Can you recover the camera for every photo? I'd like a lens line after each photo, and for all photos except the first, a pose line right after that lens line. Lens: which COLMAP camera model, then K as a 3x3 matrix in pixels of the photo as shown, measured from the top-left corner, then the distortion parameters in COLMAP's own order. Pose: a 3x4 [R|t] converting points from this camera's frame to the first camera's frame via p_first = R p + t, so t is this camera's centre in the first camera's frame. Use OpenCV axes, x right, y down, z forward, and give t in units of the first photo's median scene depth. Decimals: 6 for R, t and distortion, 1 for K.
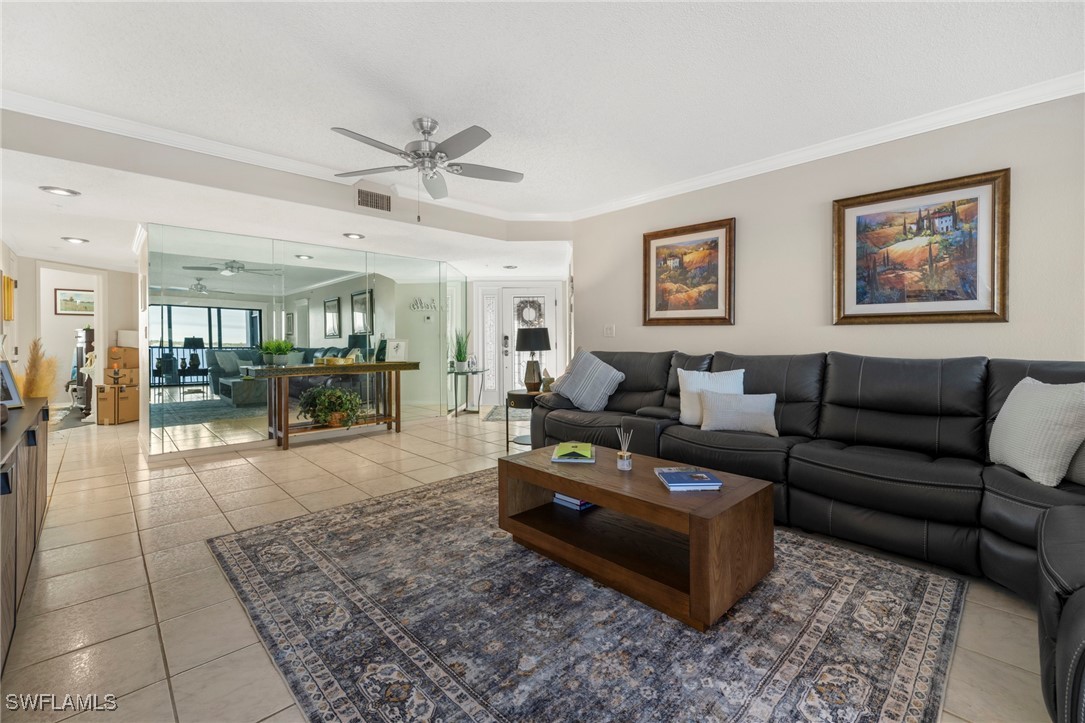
lens RADIAL K [[461.6, 0, 541.9], [0, 461.6, 354.0], [0, 0, 1]] dist [0.004818, -0.000362]
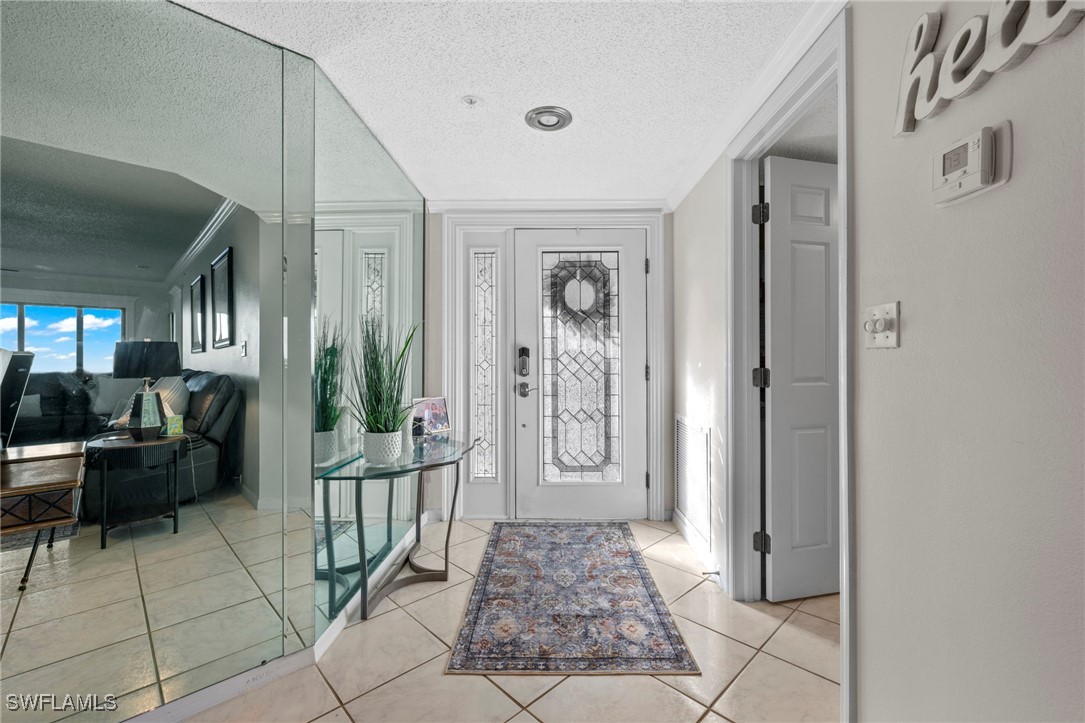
lens RADIAL K [[461.6, 0, 543.5], [0, 461.6, 360.5], [0, 0, 1]] dist [0.004818, -0.000362]
pose [[0.999976, 0.005422, 0.004259, -0.061473], [-0.005348, 0.999836, -0.017298, -0.020921], [-0.004352, 0.017275, 0.999841, 0.595435]]
